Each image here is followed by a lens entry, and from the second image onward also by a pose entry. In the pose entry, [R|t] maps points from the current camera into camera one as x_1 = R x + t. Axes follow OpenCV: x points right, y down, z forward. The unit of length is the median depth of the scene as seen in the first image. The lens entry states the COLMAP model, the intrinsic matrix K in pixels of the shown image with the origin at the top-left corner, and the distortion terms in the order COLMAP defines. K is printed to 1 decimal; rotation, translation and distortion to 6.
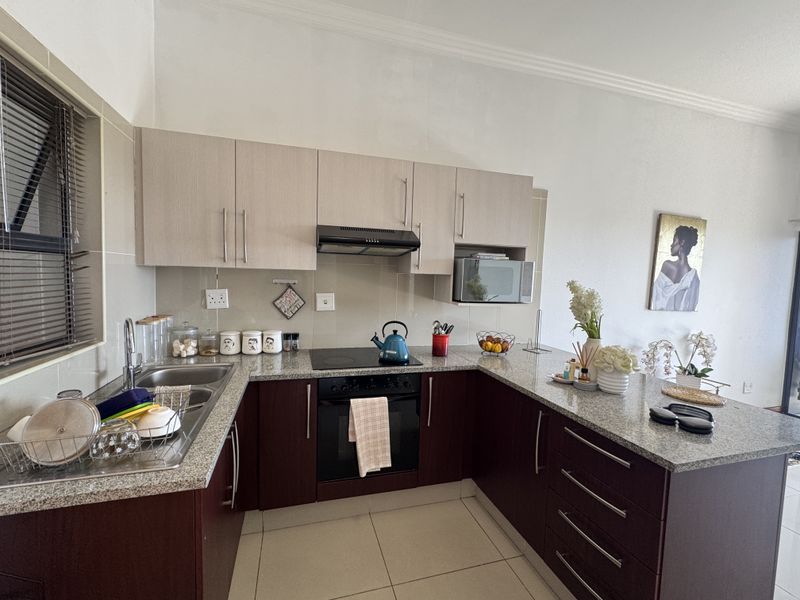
lens RADIAL K [[354.1, 0, 397.3], [0, 354.1, 298.4], [0, 0, 1]] dist [0.002064, 0.000657]
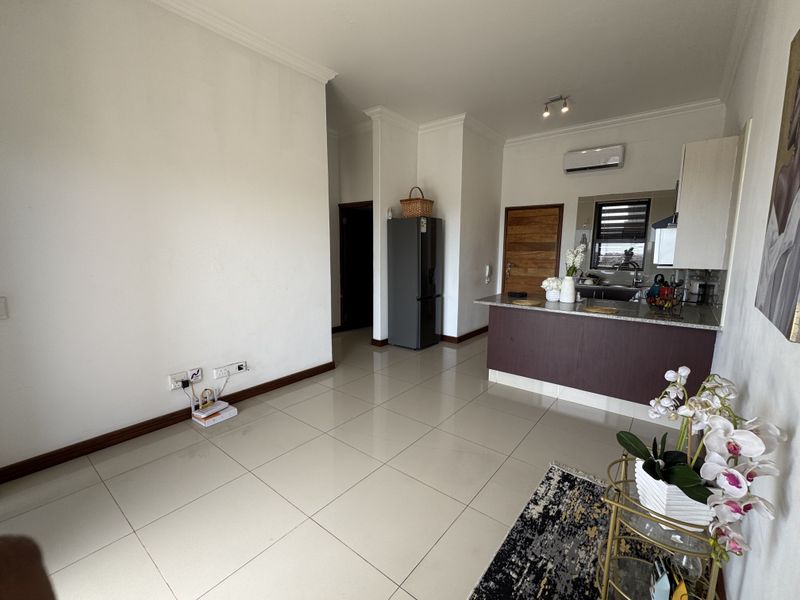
lens RADIAL K [[354.1, 0, 397.3], [0, 354.1, 298.4], [0, 0, 1]] dist [0.002064, 0.000657]
pose [[-0.820610, 0.041843, -0.569954, 1.873107], [-0.070276, 0.982358, 0.173301, -0.021790], [0.567151, 0.182267, -0.803193, 1.614005]]
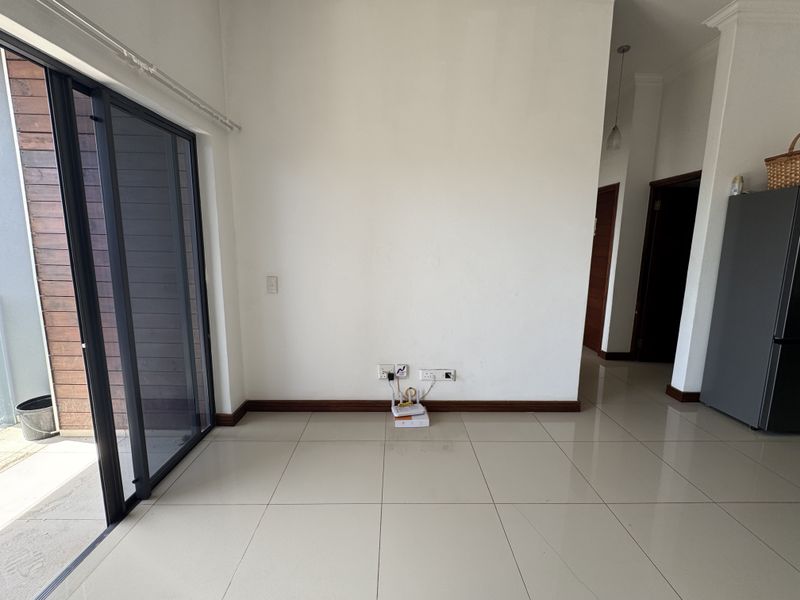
lens RADIAL K [[354.1, 0, 397.3], [0, 354.1, 298.4], [0, 0, 1]] dist [0.002064, 0.000657]
pose [[-0.963442, -0.089061, 0.252681, 1.439828], [-0.030834, 0.973723, 0.225639, -0.009241], [-0.266137, 0.209599, -0.940872, 1.336567]]
